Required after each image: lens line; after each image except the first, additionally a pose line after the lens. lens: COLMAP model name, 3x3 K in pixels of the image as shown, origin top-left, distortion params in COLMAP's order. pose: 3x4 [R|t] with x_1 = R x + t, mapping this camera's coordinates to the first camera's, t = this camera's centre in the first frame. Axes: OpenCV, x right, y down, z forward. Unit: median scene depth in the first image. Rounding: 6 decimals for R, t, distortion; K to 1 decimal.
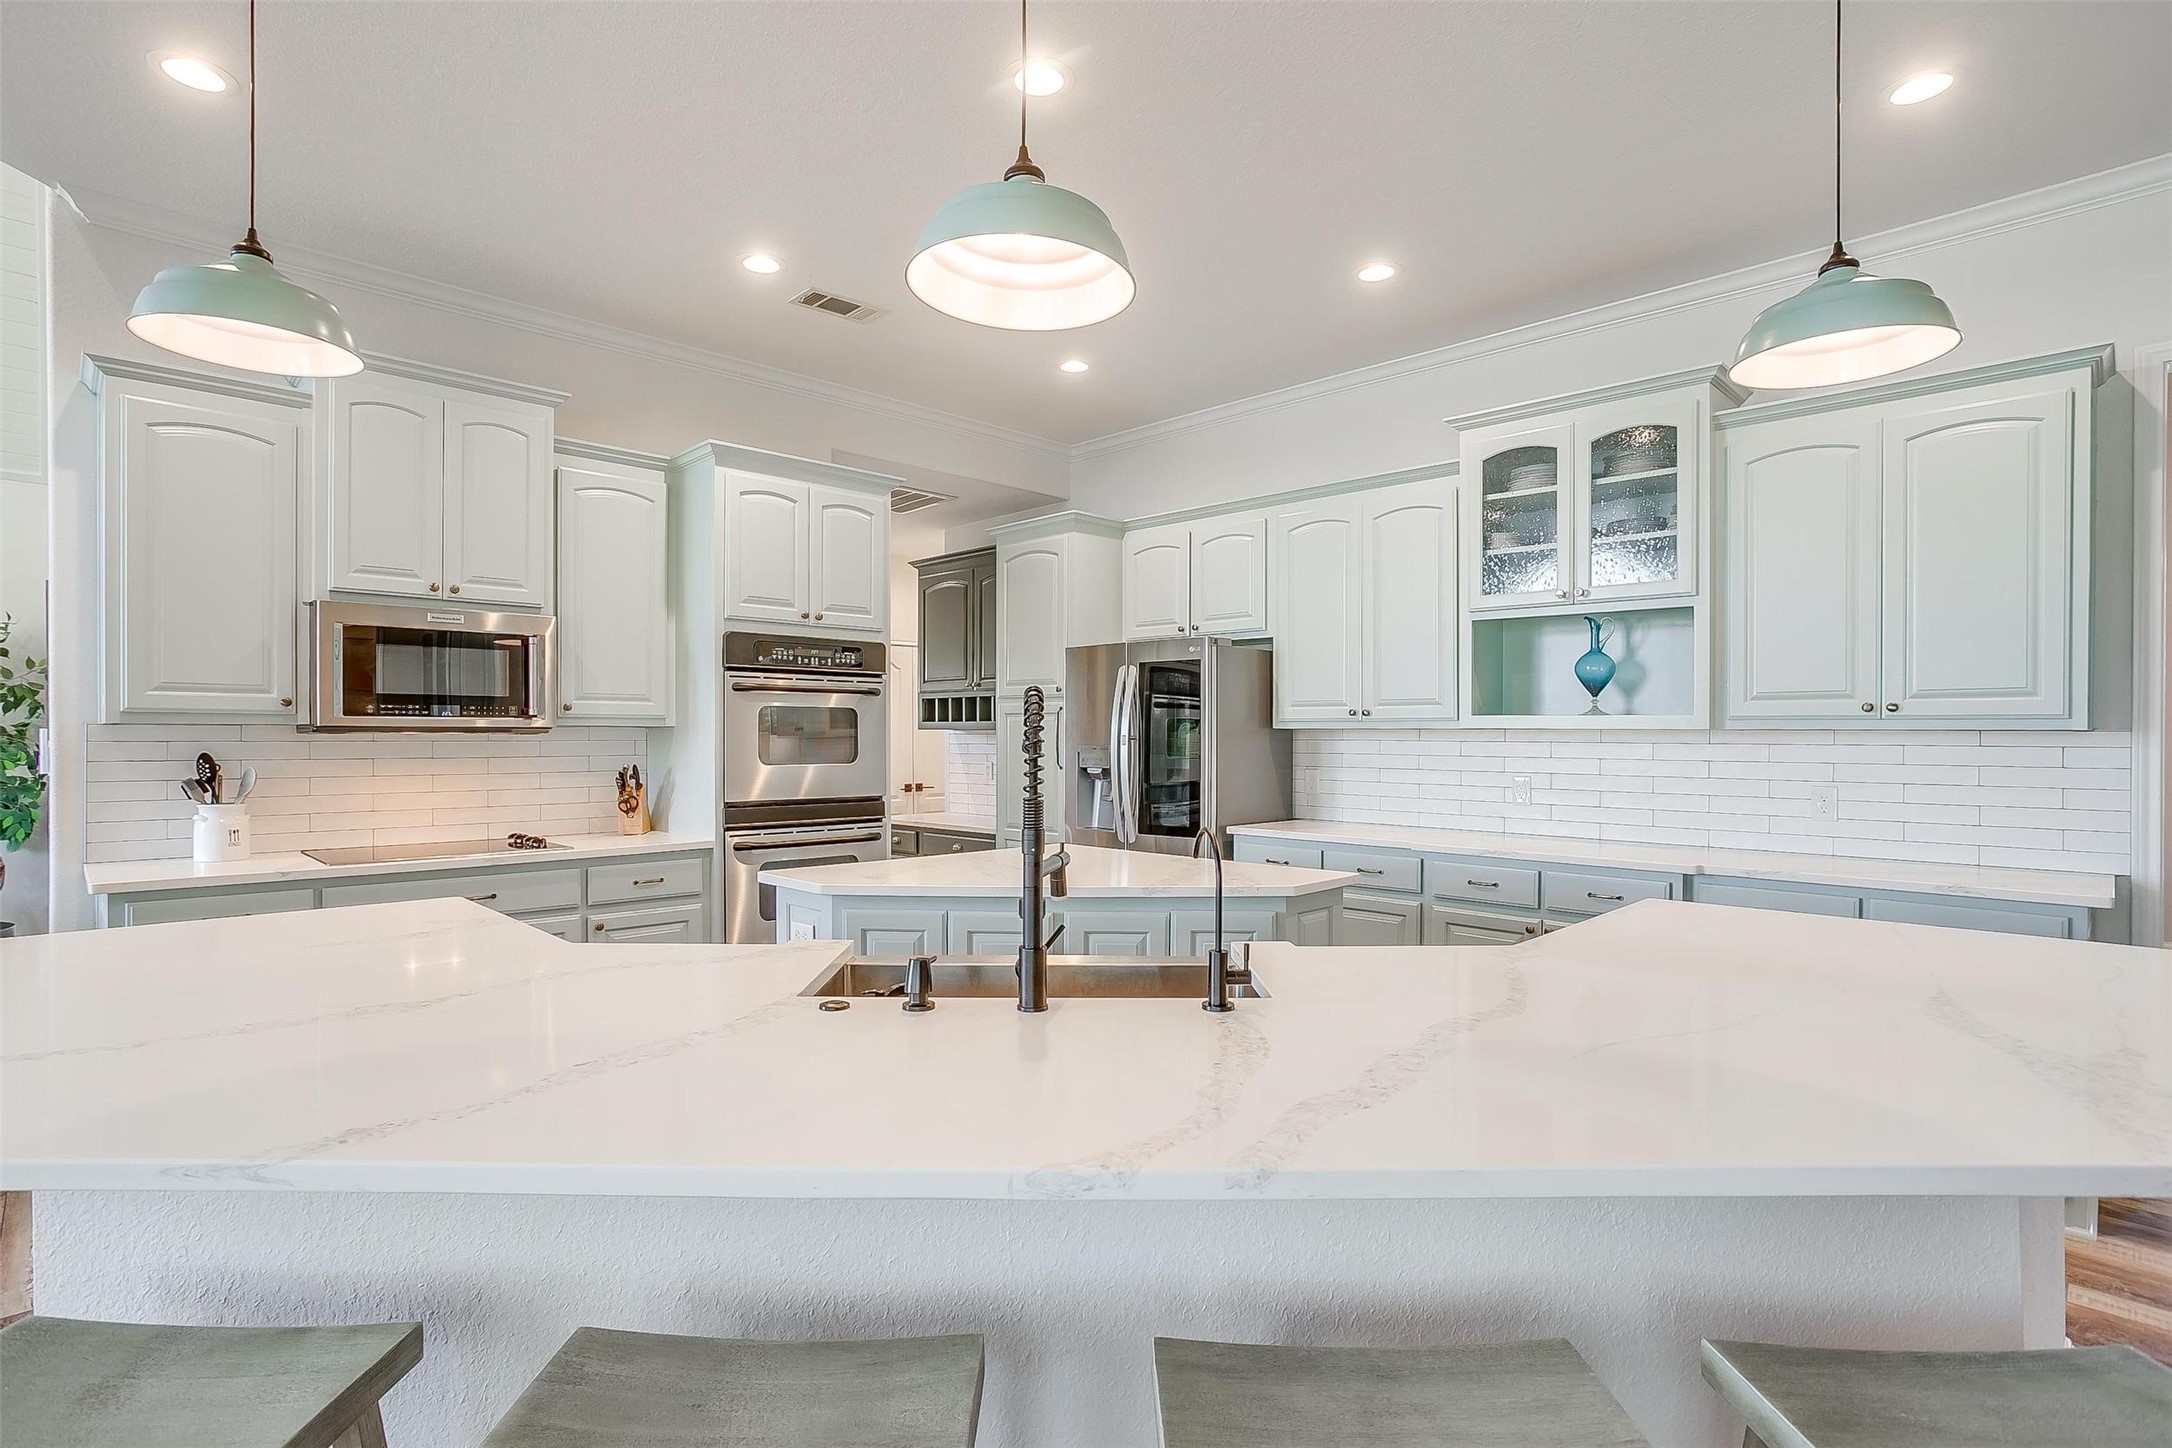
lens RADIAL K [[1064.7, 0, 1062.5], [0, 1064.7, 739.7], [0, 0, 1]] dist [-0.048727, 0.024881]
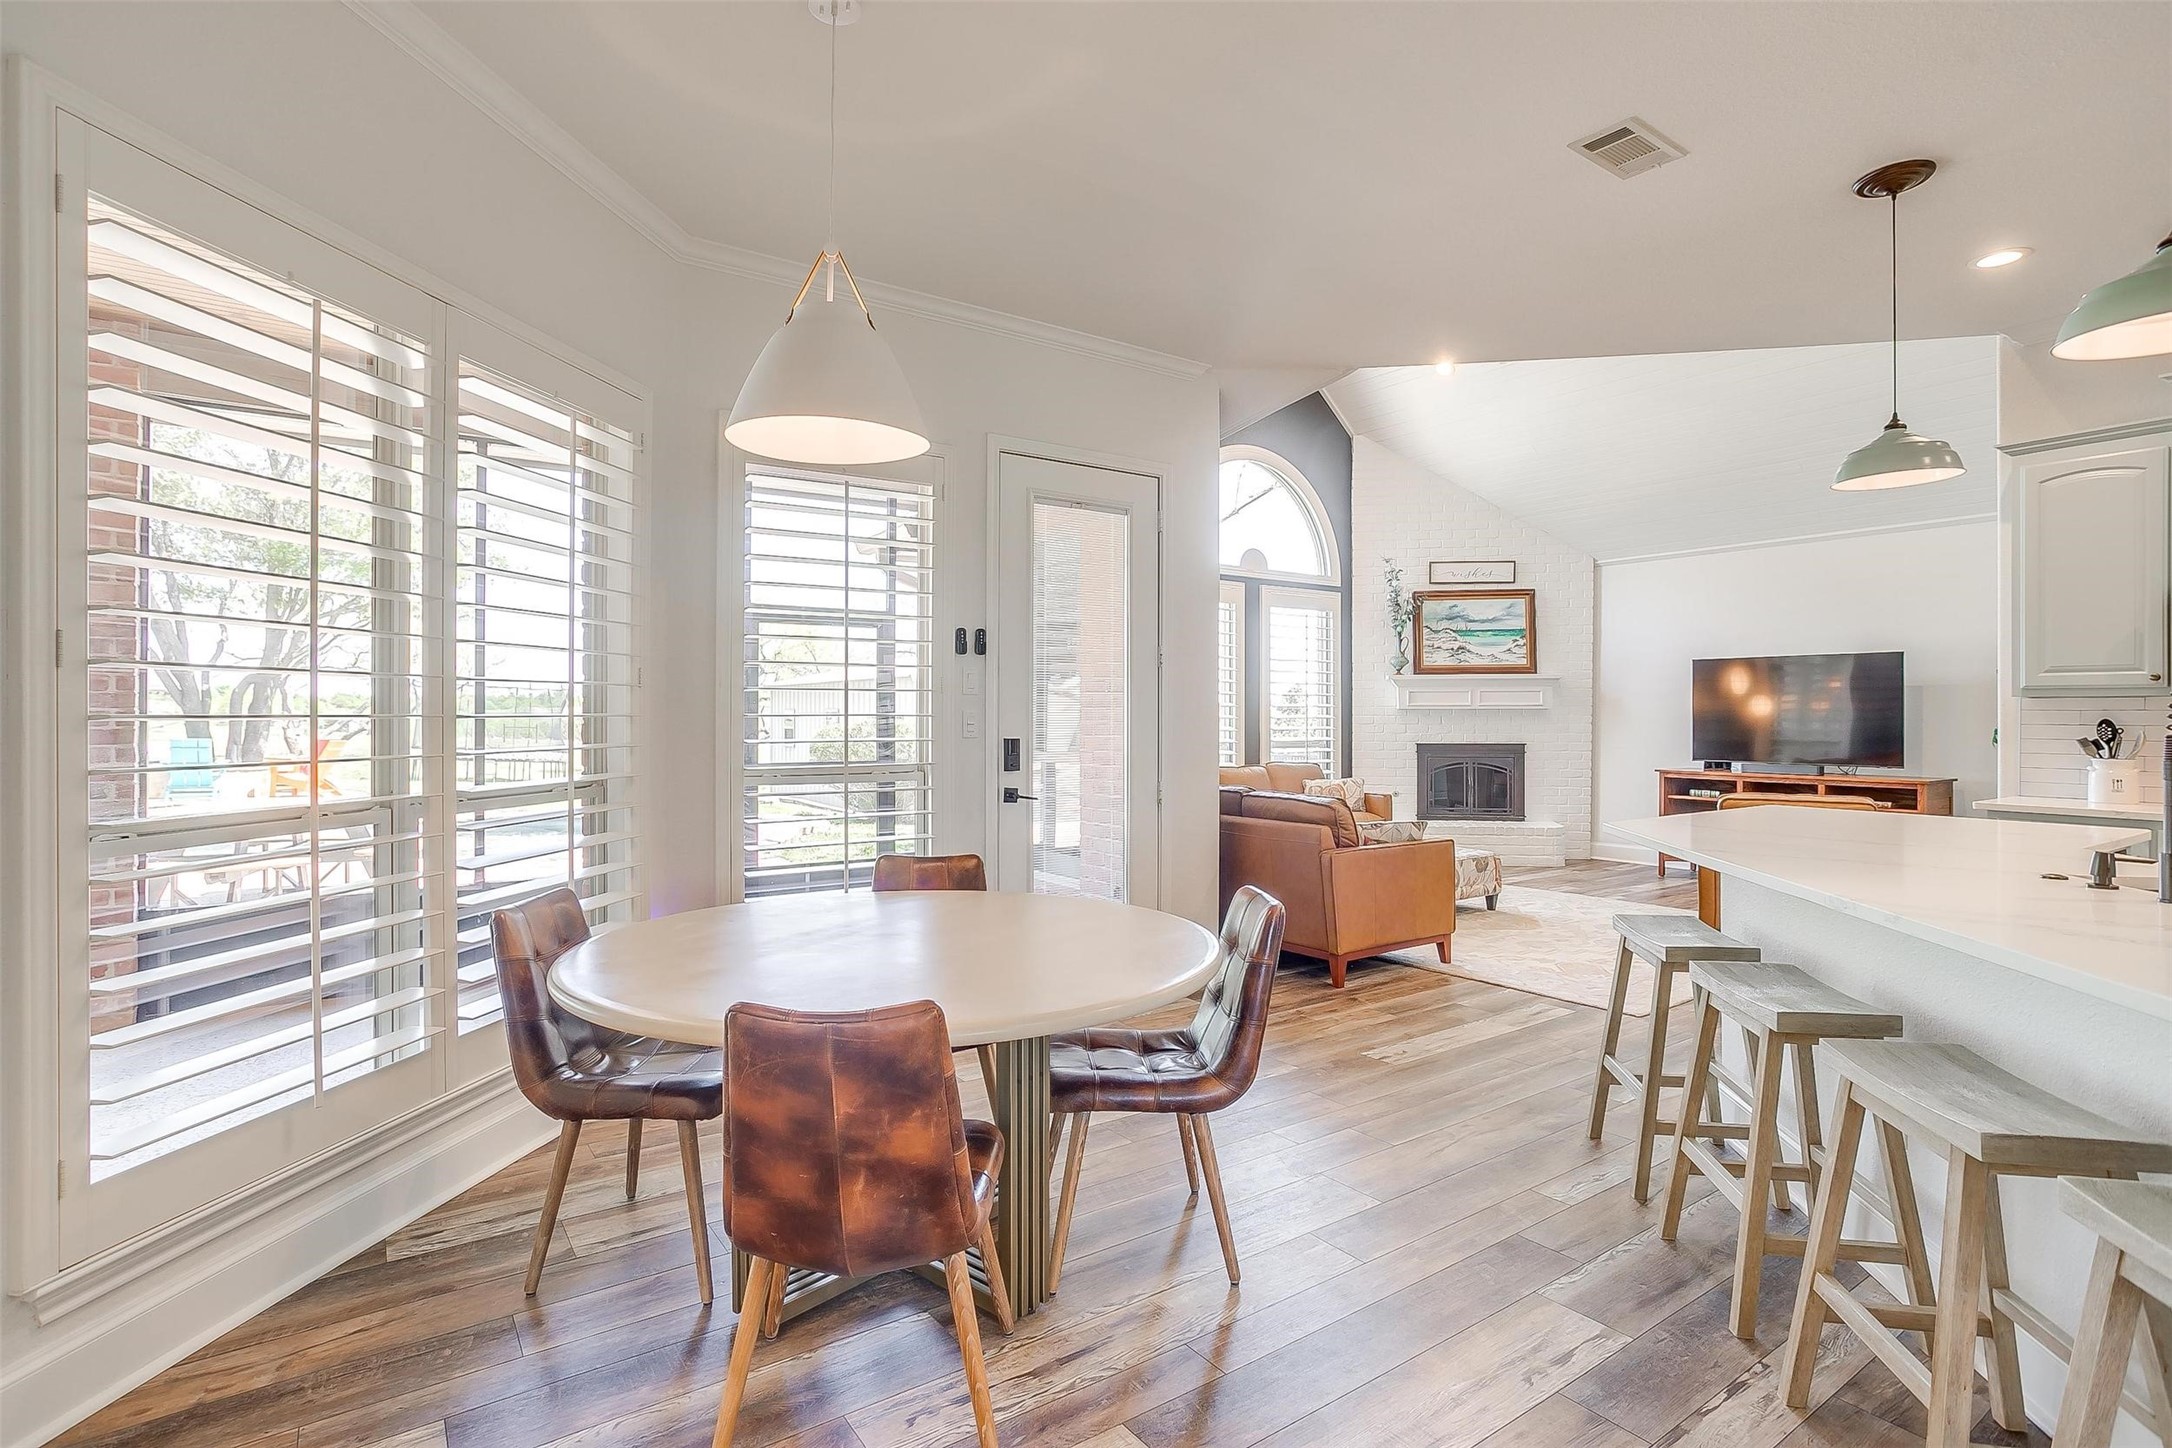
lens RADIAL K [[1064.7, 0, 1071.5], [0, 1064.7, 711.0], [0, 0, 1]] dist [-0.048727, 0.024881]
pose [[-0.161560, -0.005550, -0.986847, 0.517293], [-0.006226, 0.999970, -0.004604, 0.013535], [0.986843, 0.005401, -0.161590, -0.034846]]
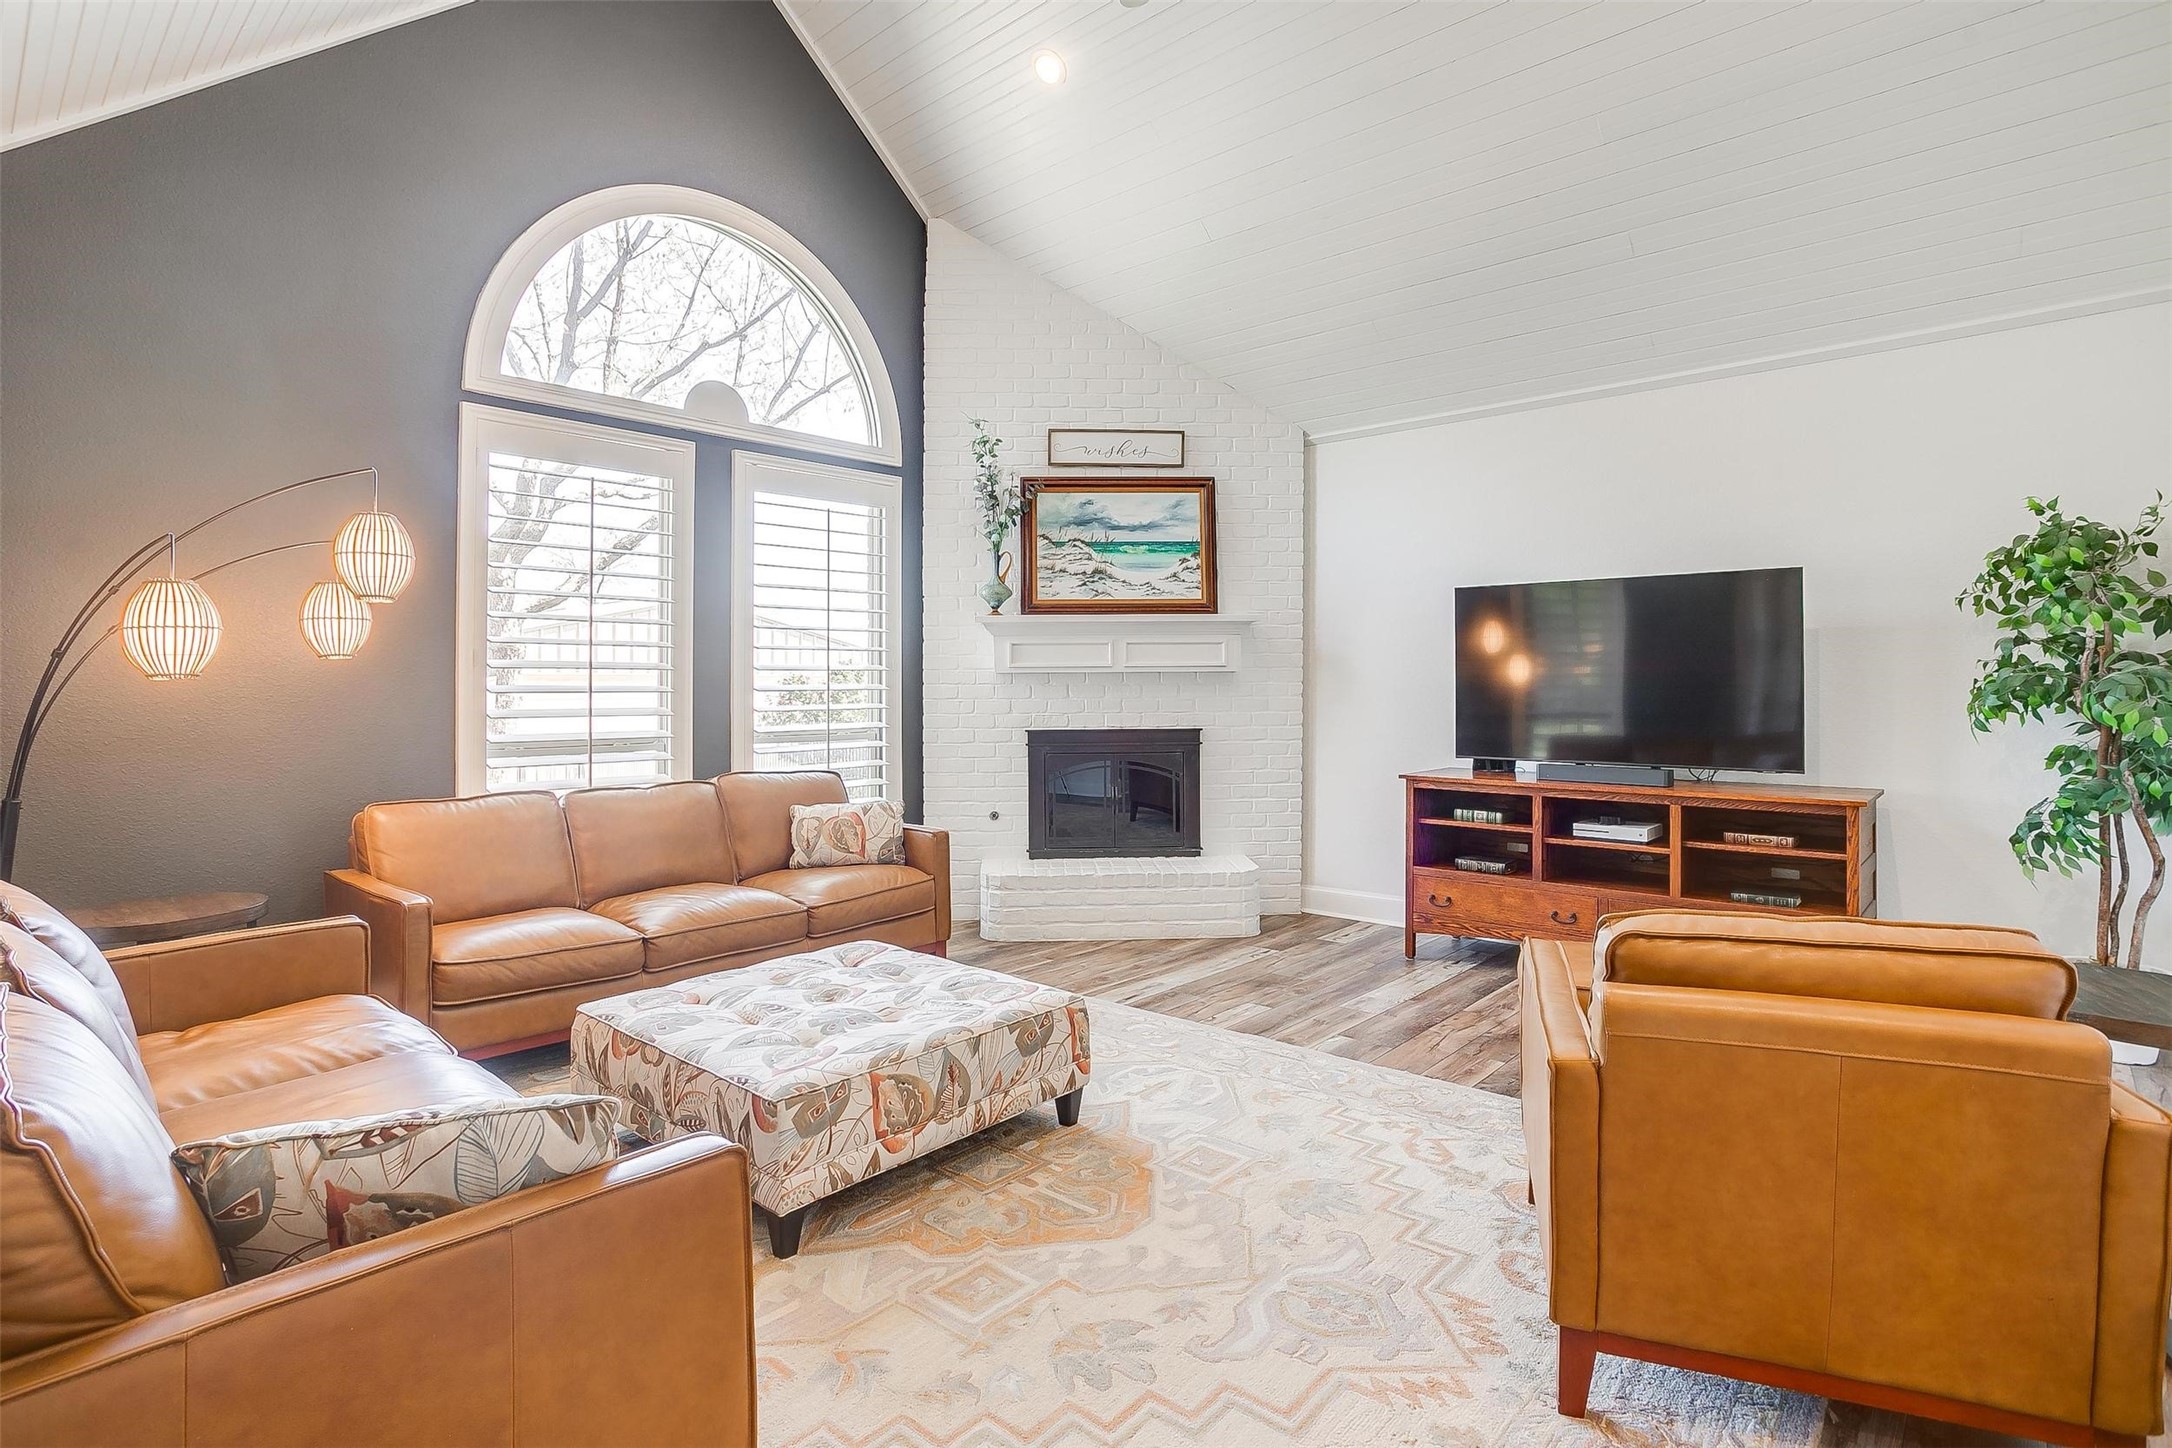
lens RADIAL K [[1064.7, 0, 1069.0], [0, 1064.7, 663.9], [0, 0, 1]] dist [-0.048727, 0.024881]
pose [[0.057160, -0.018252, -0.998198, -0.450732], [-0.001755, 0.999829, -0.018382, 0.007617], [0.998364, 0.002802, 0.057118, 0.294459]]
